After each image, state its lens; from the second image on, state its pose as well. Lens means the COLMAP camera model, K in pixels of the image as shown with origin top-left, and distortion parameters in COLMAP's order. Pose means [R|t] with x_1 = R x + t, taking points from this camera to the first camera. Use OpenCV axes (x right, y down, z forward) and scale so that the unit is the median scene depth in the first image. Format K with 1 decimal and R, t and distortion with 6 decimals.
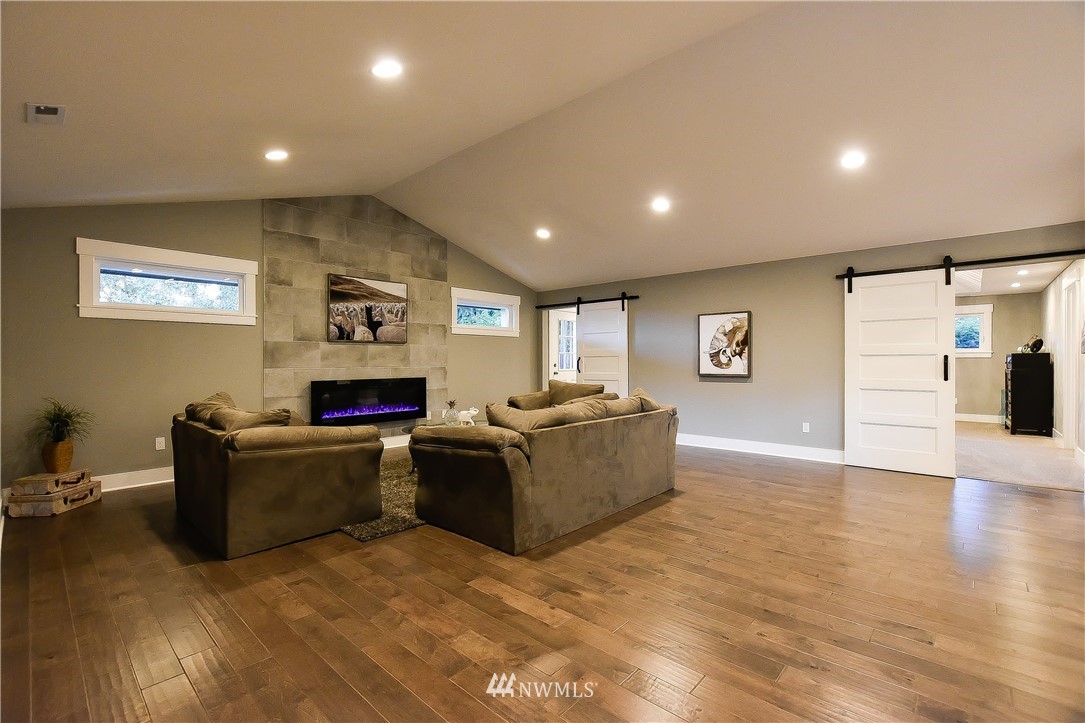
lens RADIAL K [[478.6, 0, 544.9], [0, 478.6, 361.1], [0, 0, 1]] dist [-0.014666, 0.000681]
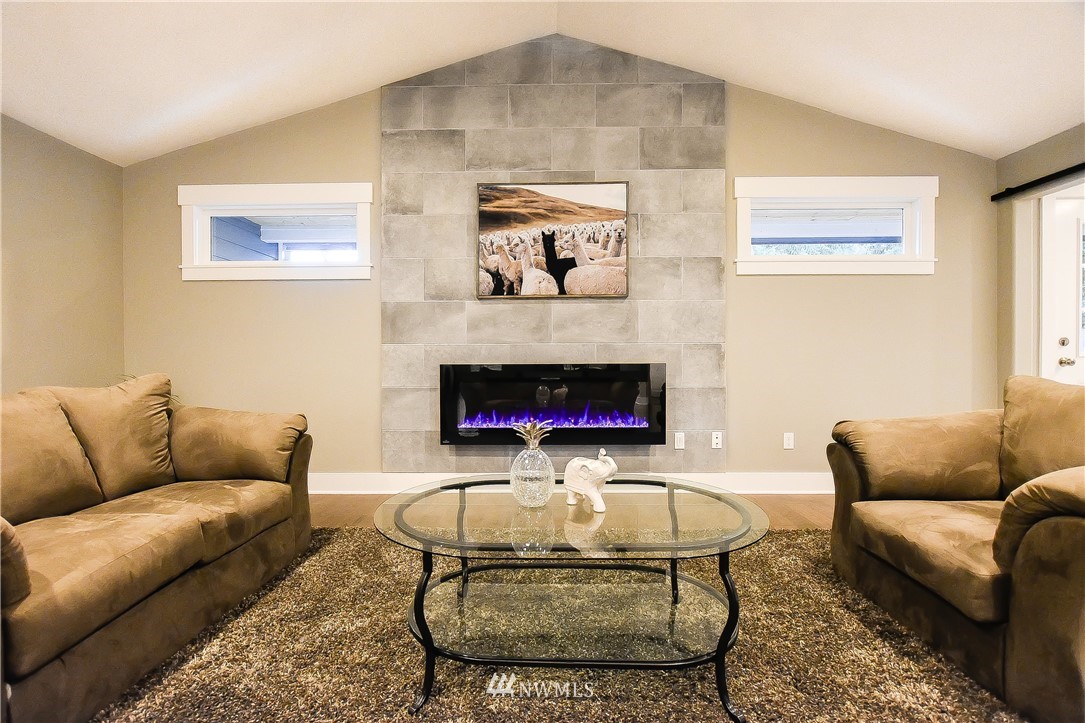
lens RADIAL K [[478.6, 0, 544.2], [0, 478.6, 362.5], [0, 0, 1]] dist [-0.014666, 0.000681]
pose [[0.655566, 0.005877, -0.755115, 0.047295], [0.000495, 0.999966, 0.008213, 0.031143], [0.755138, -0.005758, 0.655541, 0.634932]]
